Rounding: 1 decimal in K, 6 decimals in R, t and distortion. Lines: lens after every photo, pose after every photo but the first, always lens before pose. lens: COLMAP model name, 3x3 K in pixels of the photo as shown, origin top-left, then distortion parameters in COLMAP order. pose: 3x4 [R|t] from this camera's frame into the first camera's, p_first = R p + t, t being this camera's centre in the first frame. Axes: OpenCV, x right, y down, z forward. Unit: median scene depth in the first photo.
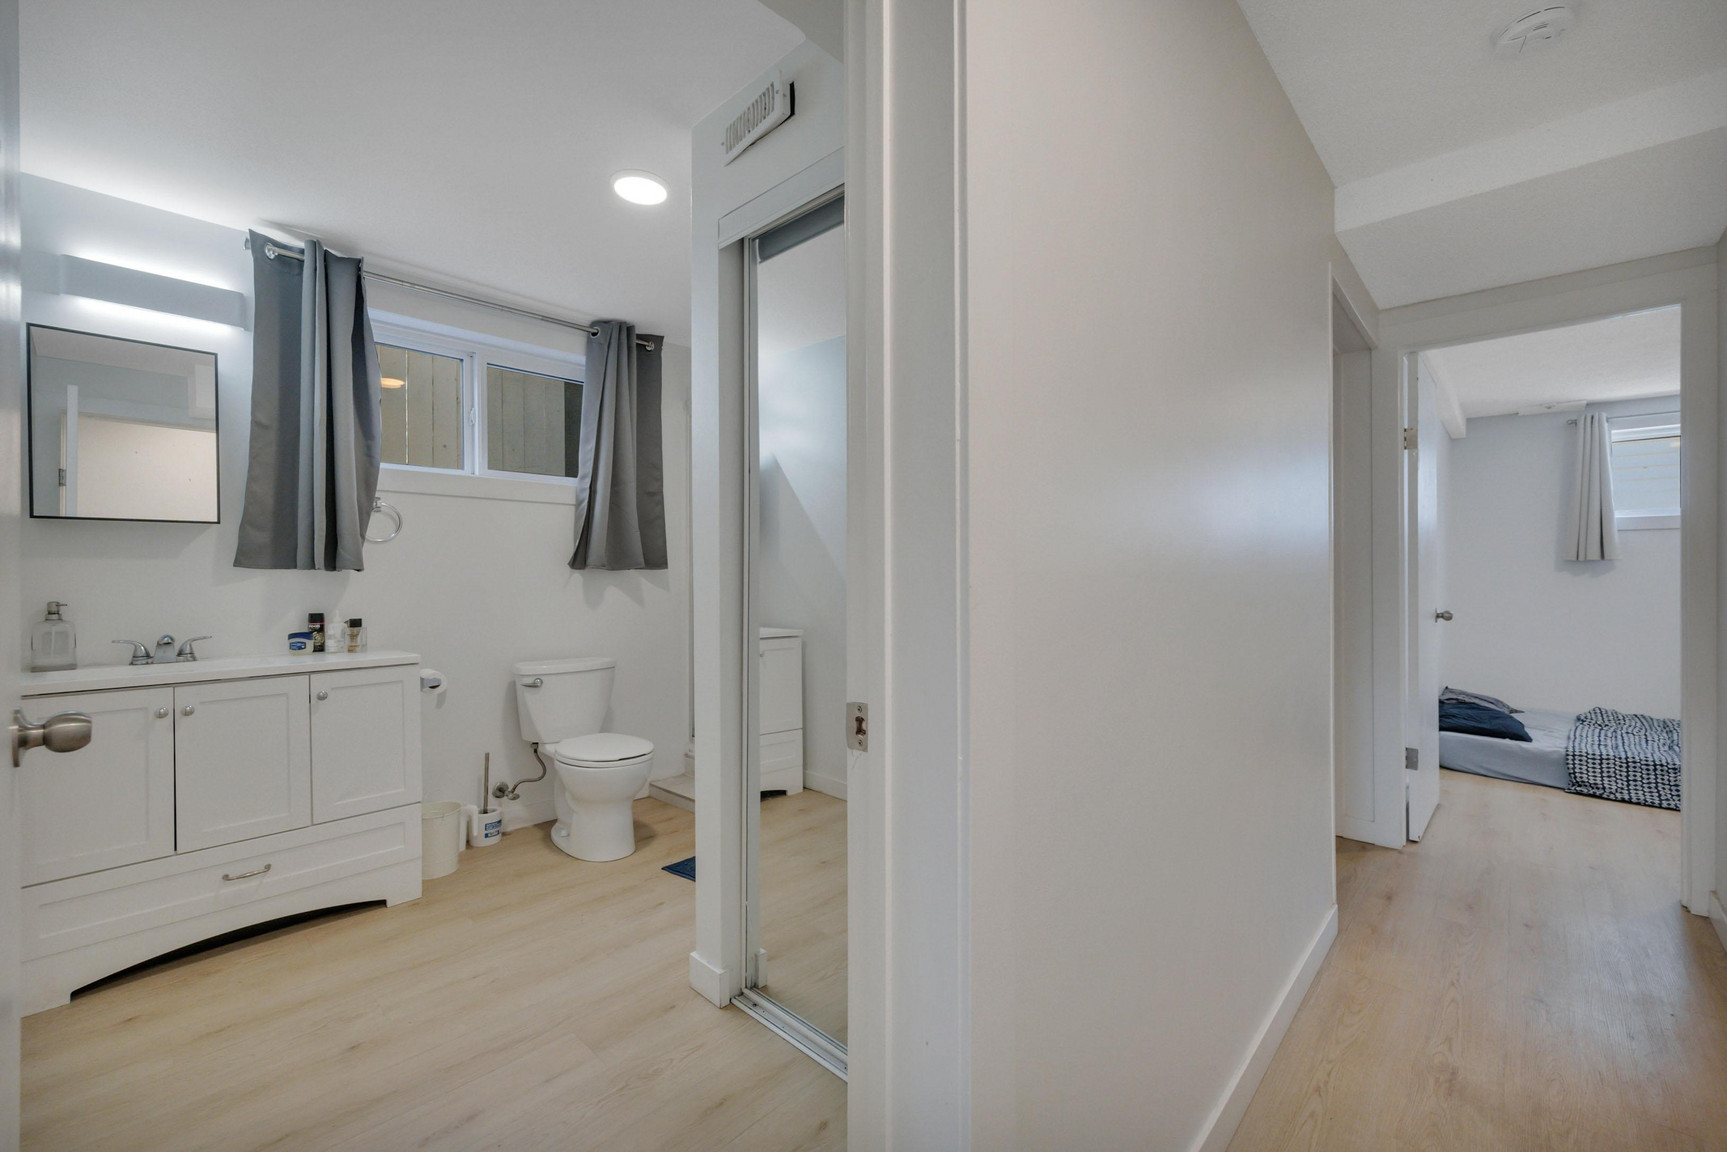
lens RADIAL K [[712.8, 0, 863.5], [0, 712.8, 576.0], [0, 0, 1]] dist [0.000651, 0.000033]
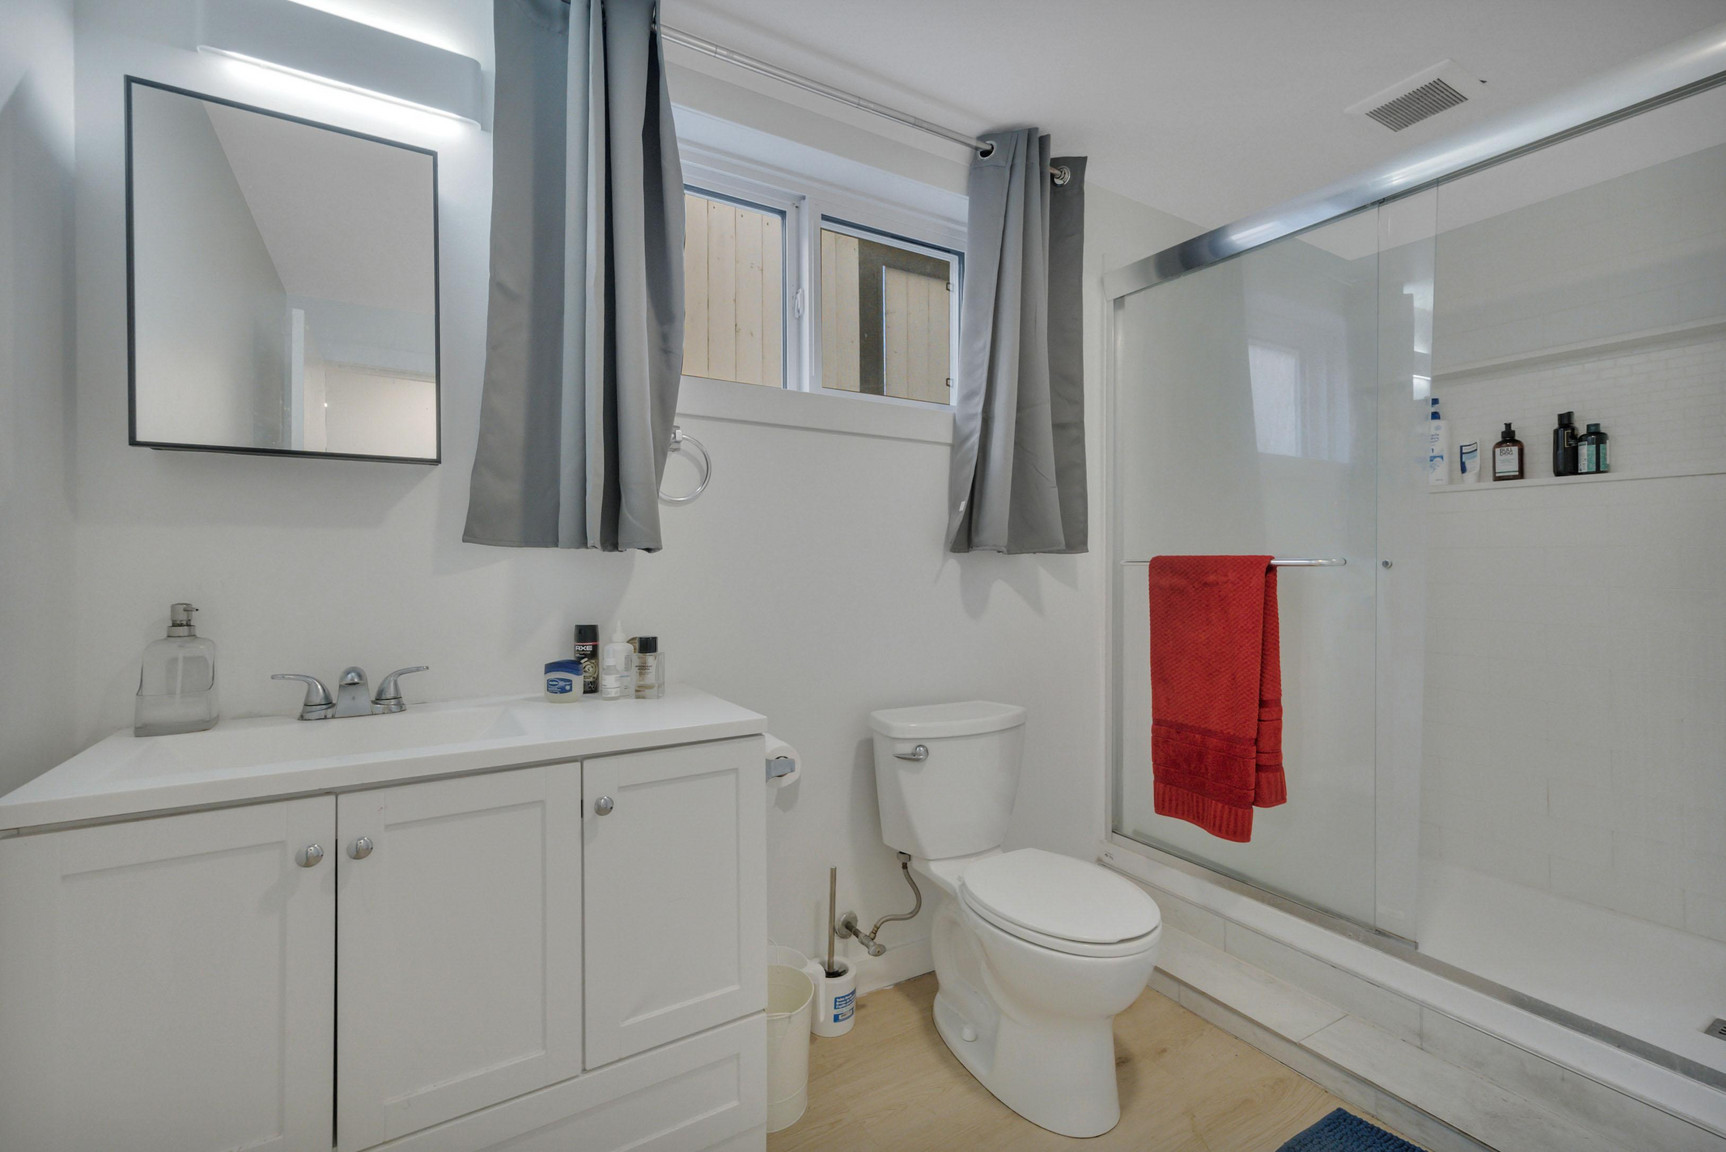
lens RADIAL K [[750.3, 0, 863.6], [0, 750.3, 567.0], [0, 0, 1]] dist [0.012740, 0.000181]
pose [[0.962358, 0.007708, -0.271674, -0.395309], [-0.007251, 0.999970, 0.002684, 0.002287], [0.271687, -0.000613, 0.962385, 0.486471]]
